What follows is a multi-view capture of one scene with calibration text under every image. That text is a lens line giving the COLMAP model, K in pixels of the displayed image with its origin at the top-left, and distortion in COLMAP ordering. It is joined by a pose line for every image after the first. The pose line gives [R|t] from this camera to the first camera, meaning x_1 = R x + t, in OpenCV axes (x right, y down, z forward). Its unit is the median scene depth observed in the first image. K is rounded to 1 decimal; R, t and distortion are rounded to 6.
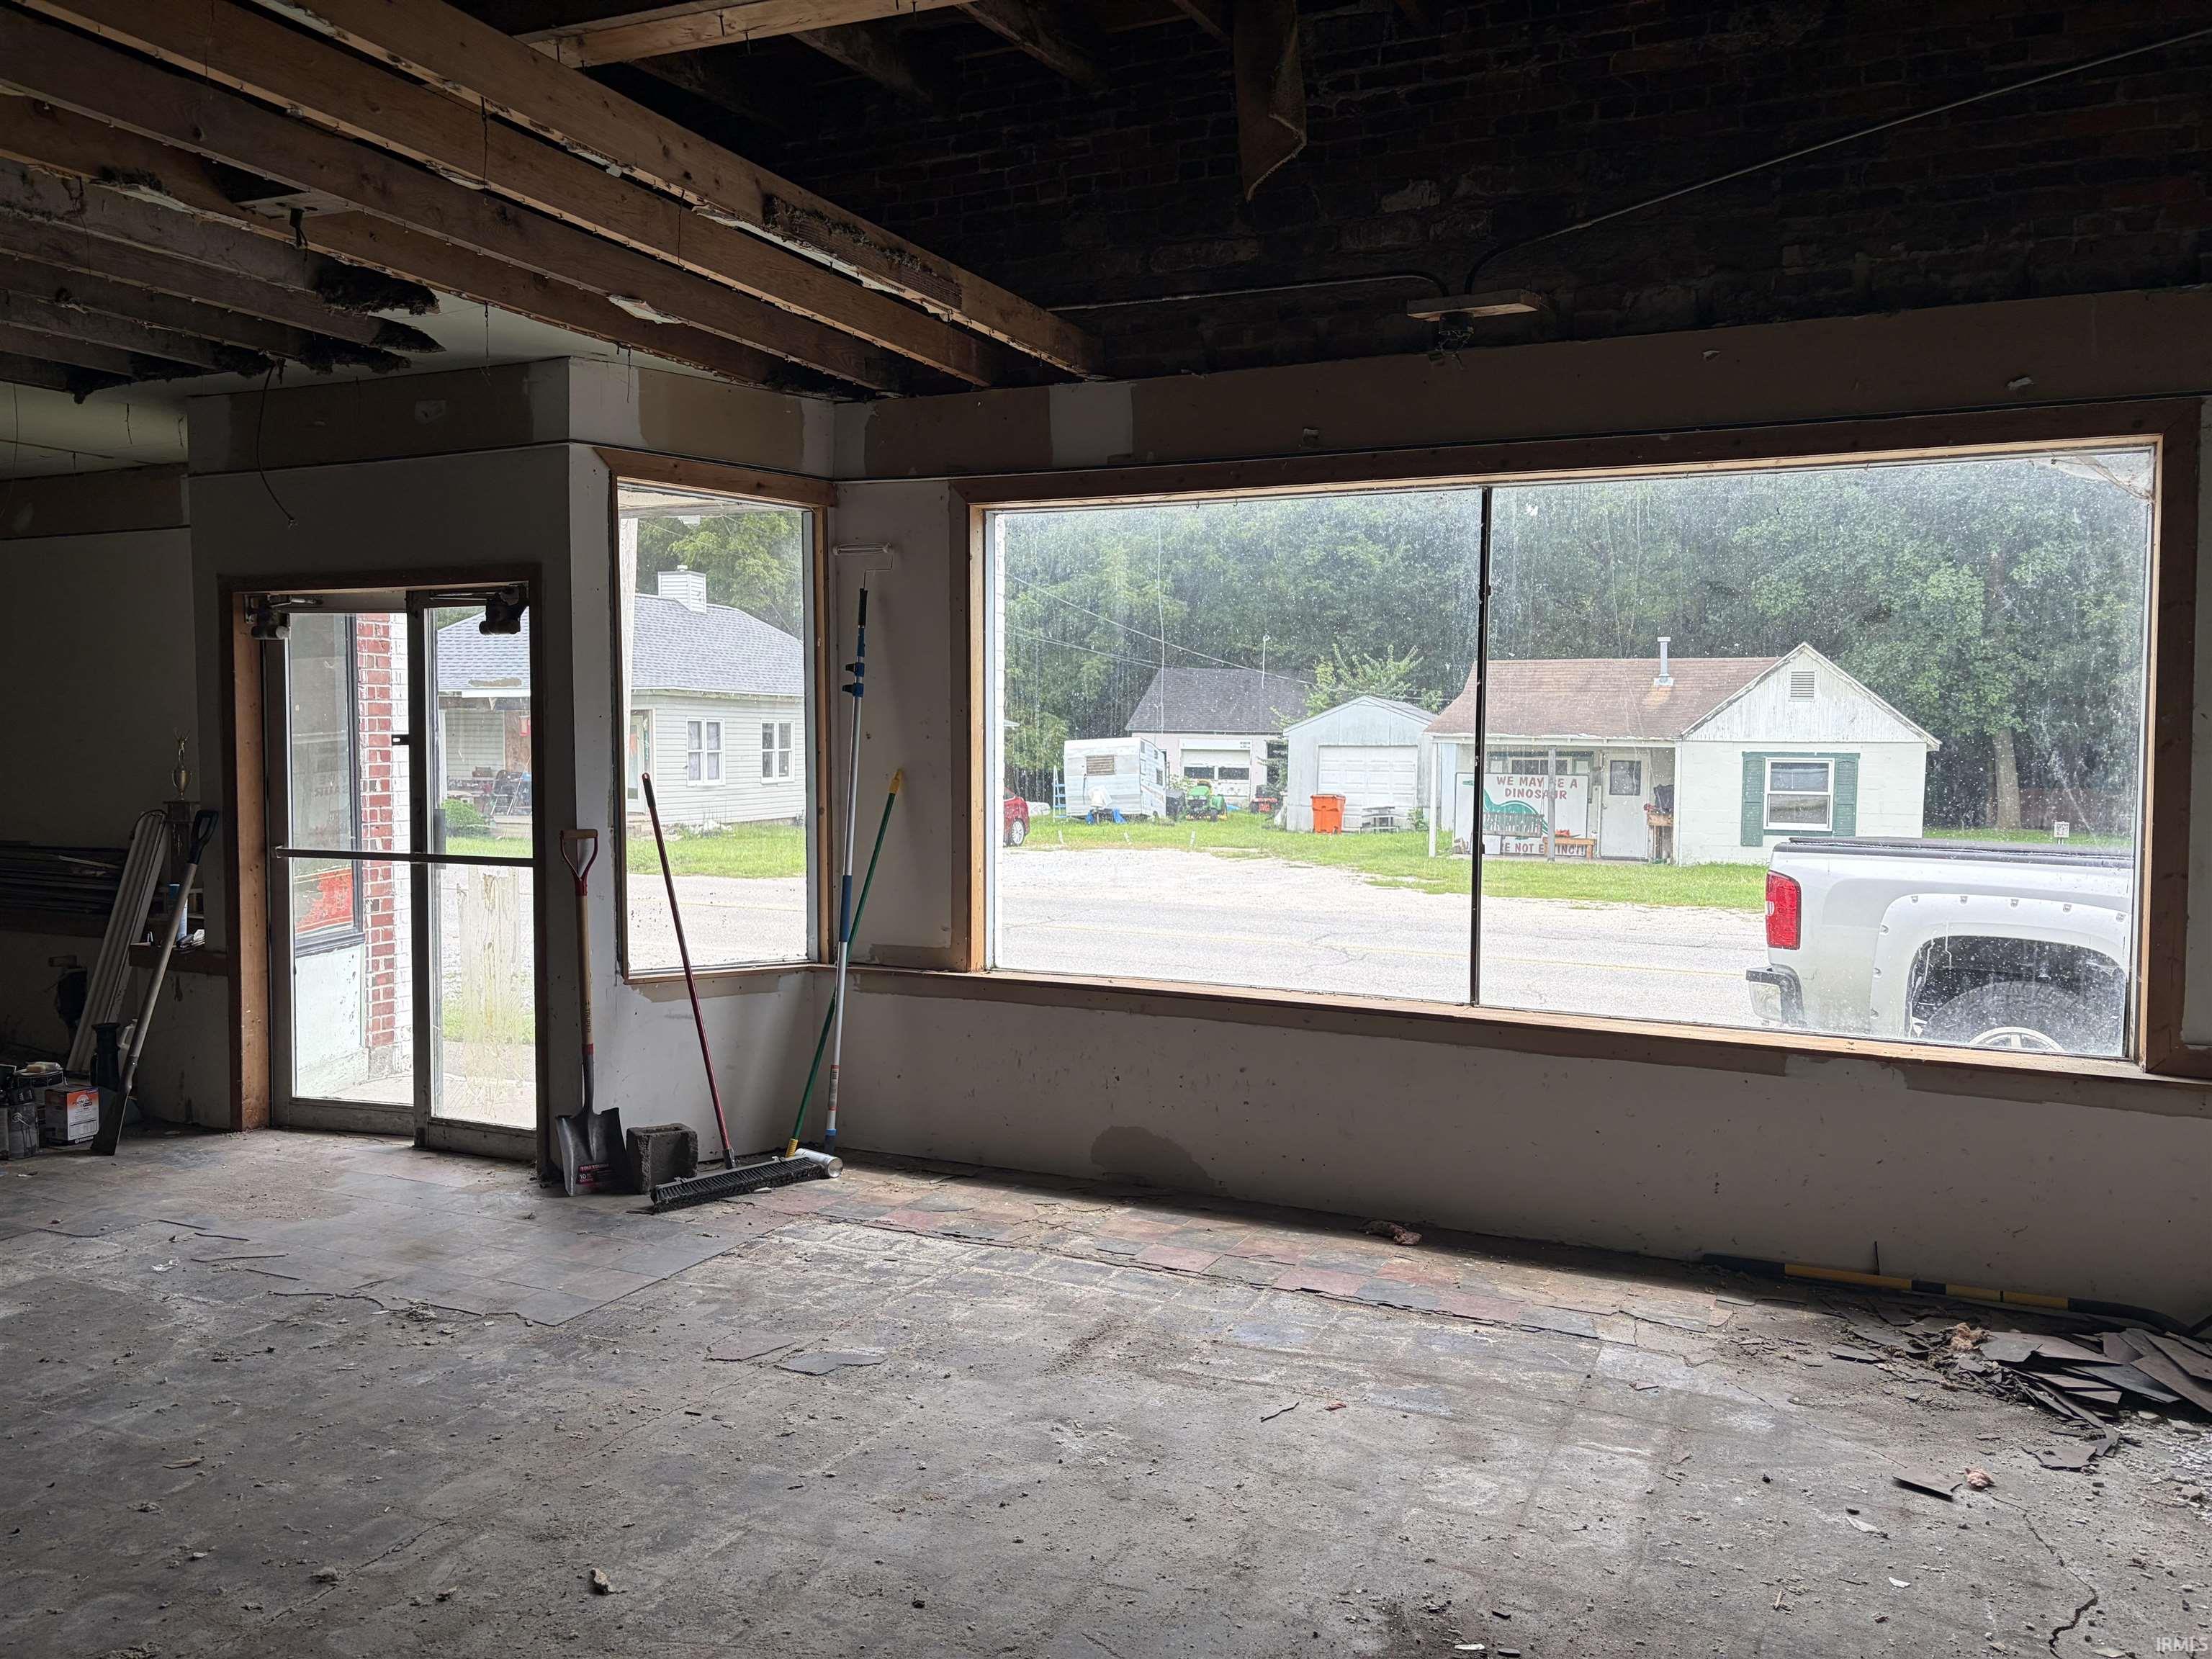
lens RADIAL K [[1670.5, 0, 1115.5], [0, 1670.5, 835.7], [0, 0, 1]] dist [0.042974, -0.047355]
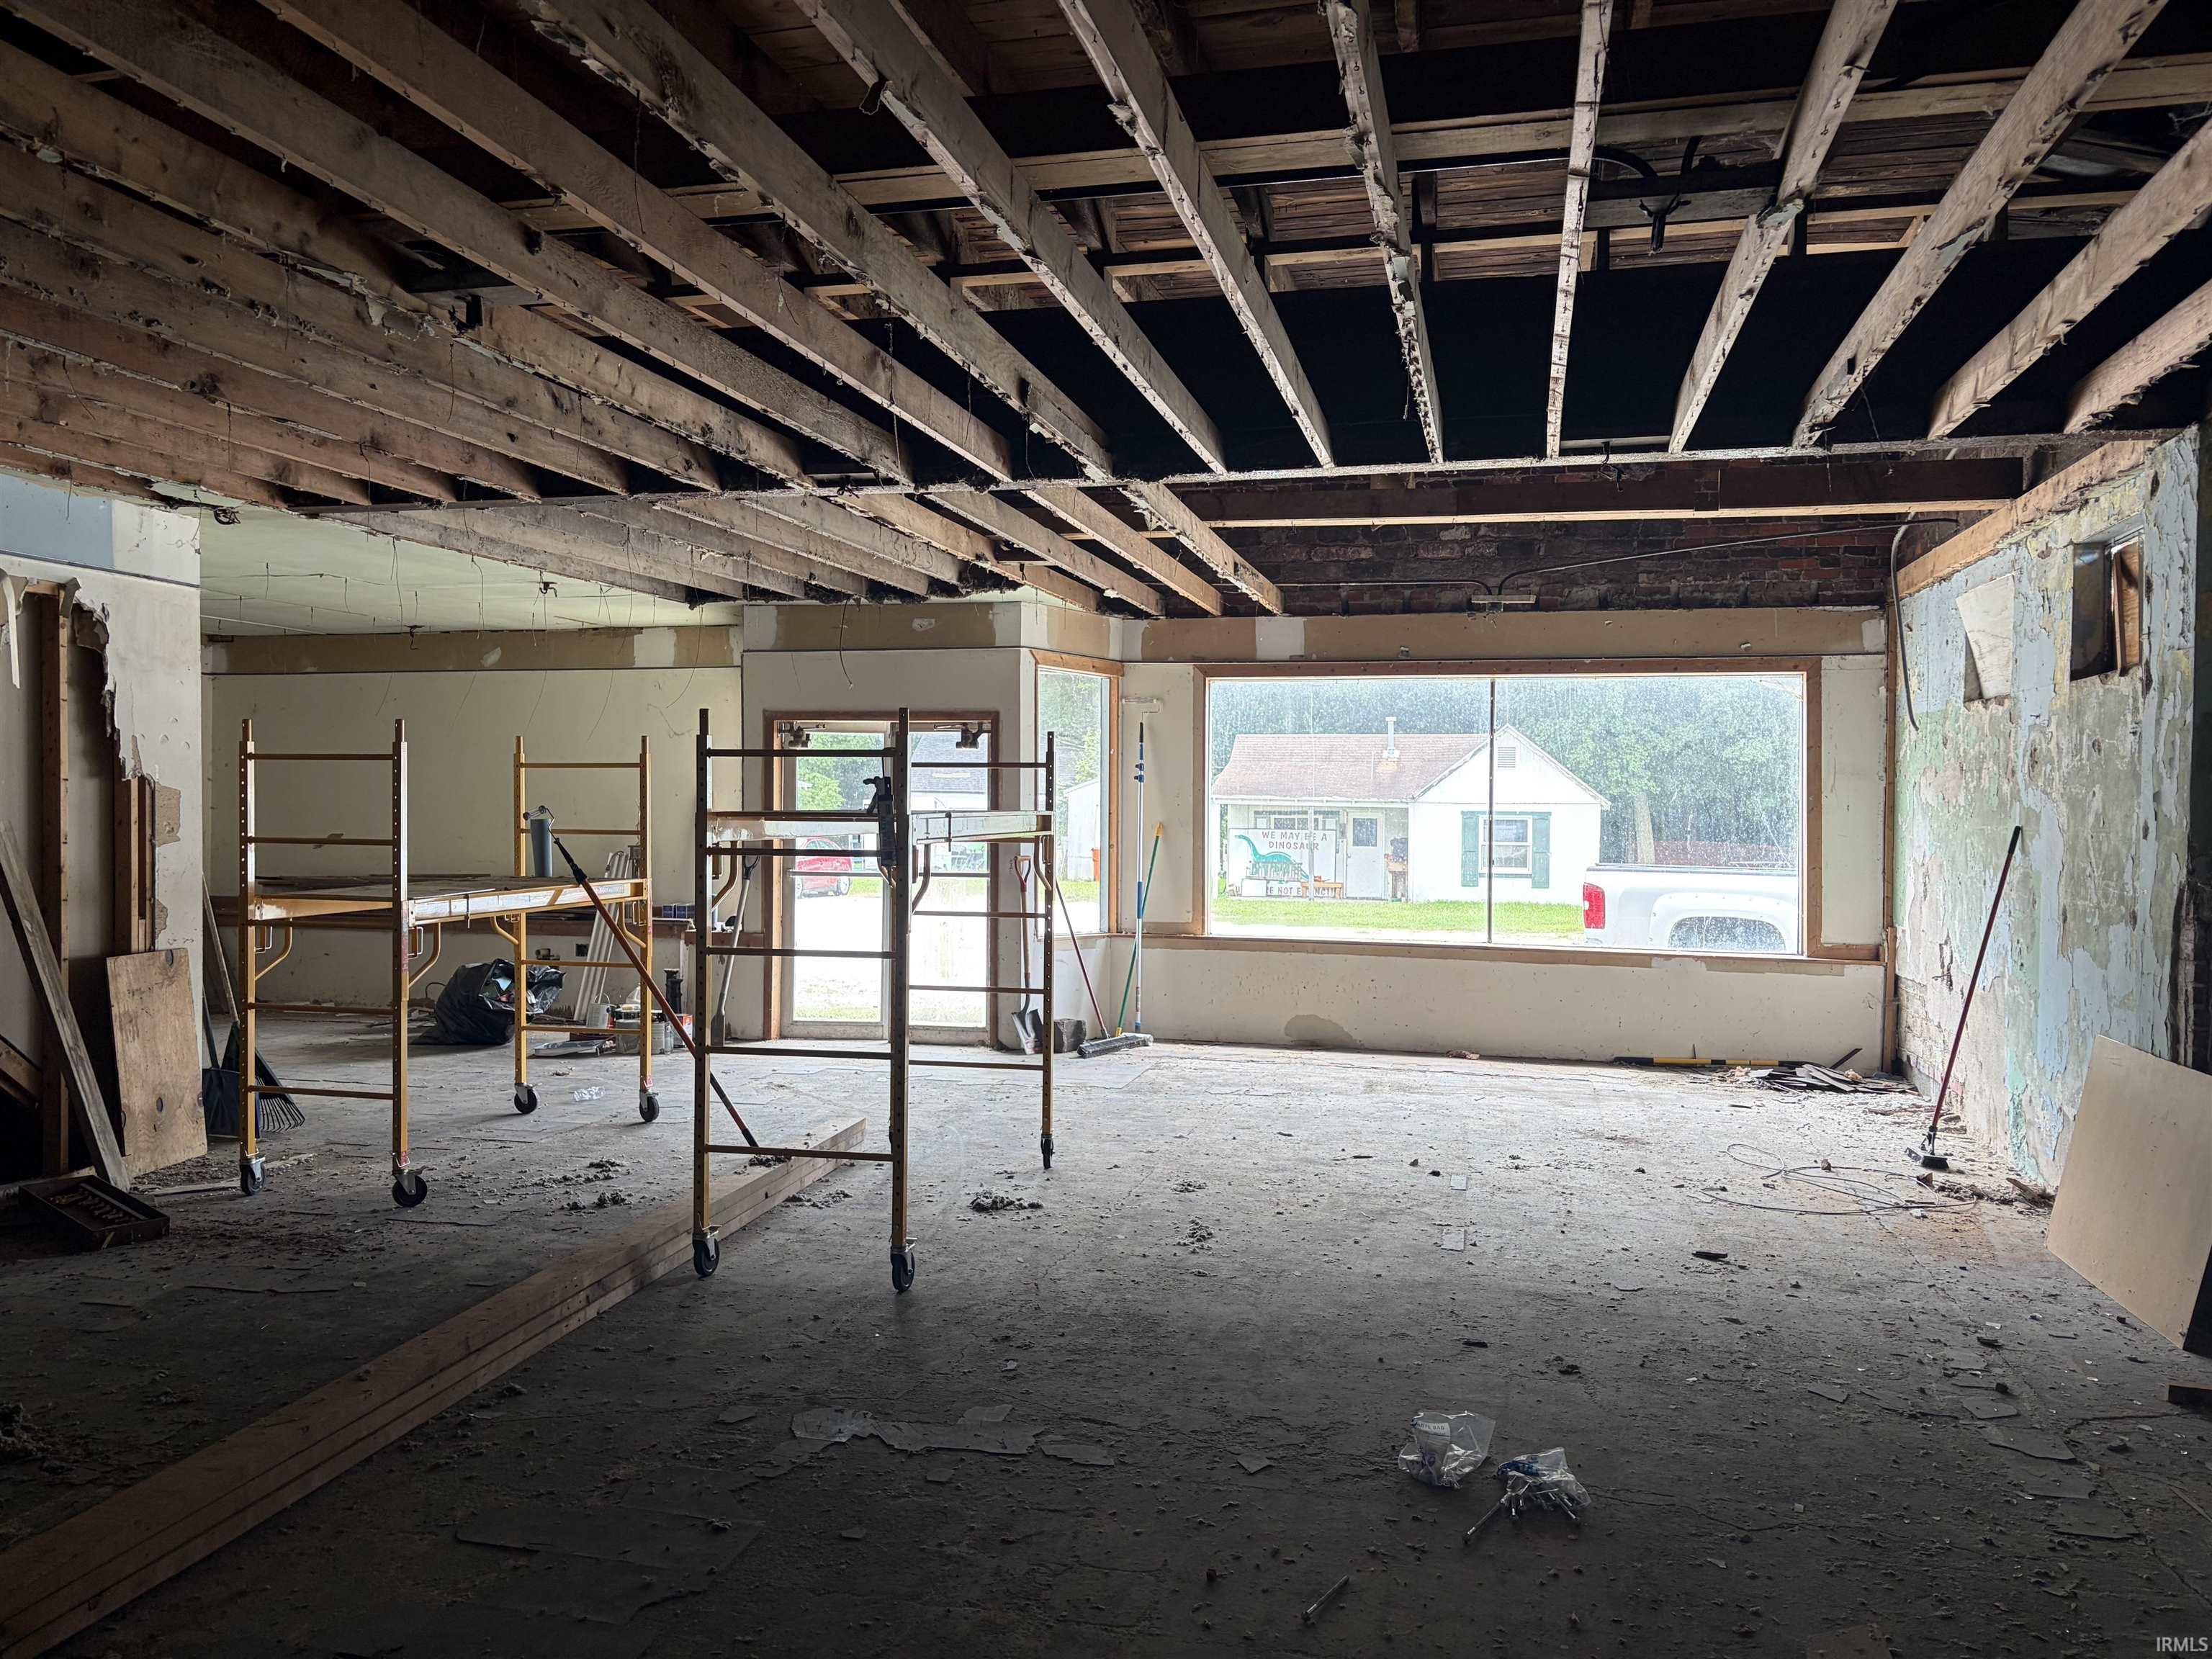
lens RADIAL K [[1670.5, 0, 1097.6], [0, 1670.5, 825.1], [0, 0, 1]] dist [0.042974, -0.047355]
pose [[0.983088, -0.002770, 0.183111, -0.504478], [0.010309, 0.999137, -0.040235, 0.032521], [-0.182842, 0.041443, 0.982268, -0.713875]]
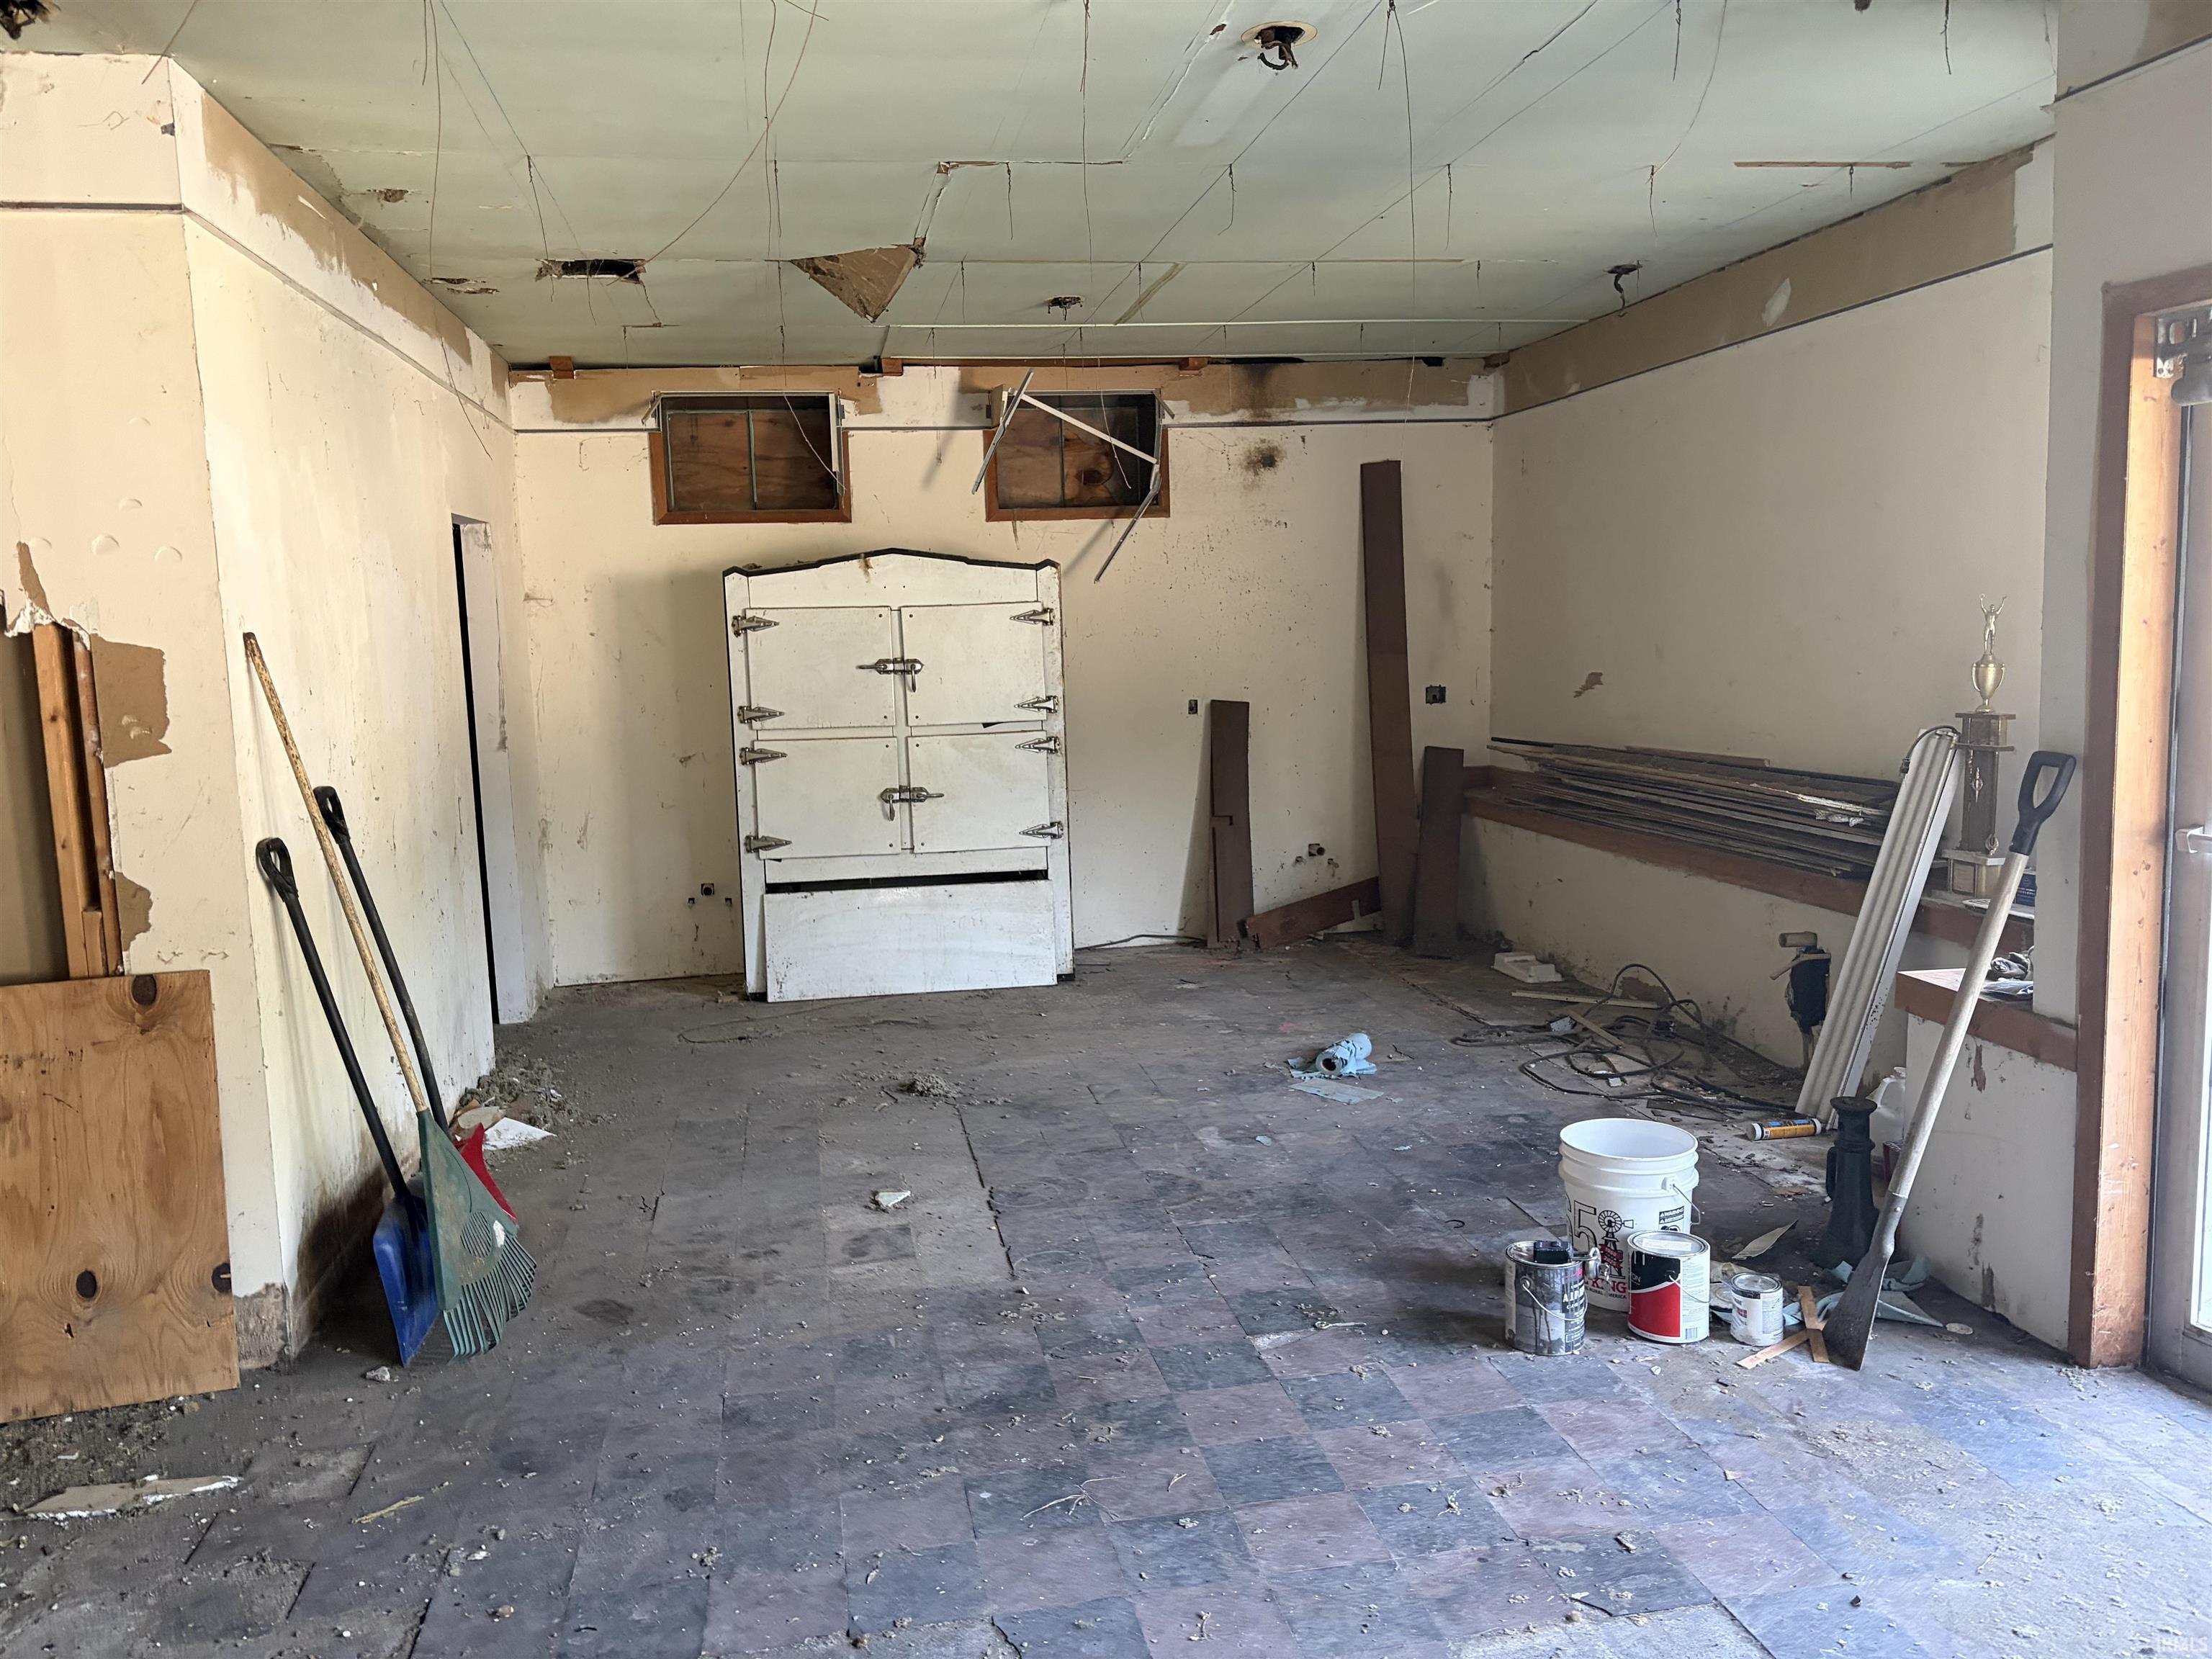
lens RADIAL K [[1670.5, 0, 1088.1], [0, 1670.5, 824.8], [0, 0, 1]] dist [0.042974, -0.047355]
pose [[0.566146, 0.071858, -0.821167, -0.277260], [-0.007314, 0.996592, 0.082166, -0.033669], [0.824273, -0.040513, 0.564742, 0.455586]]
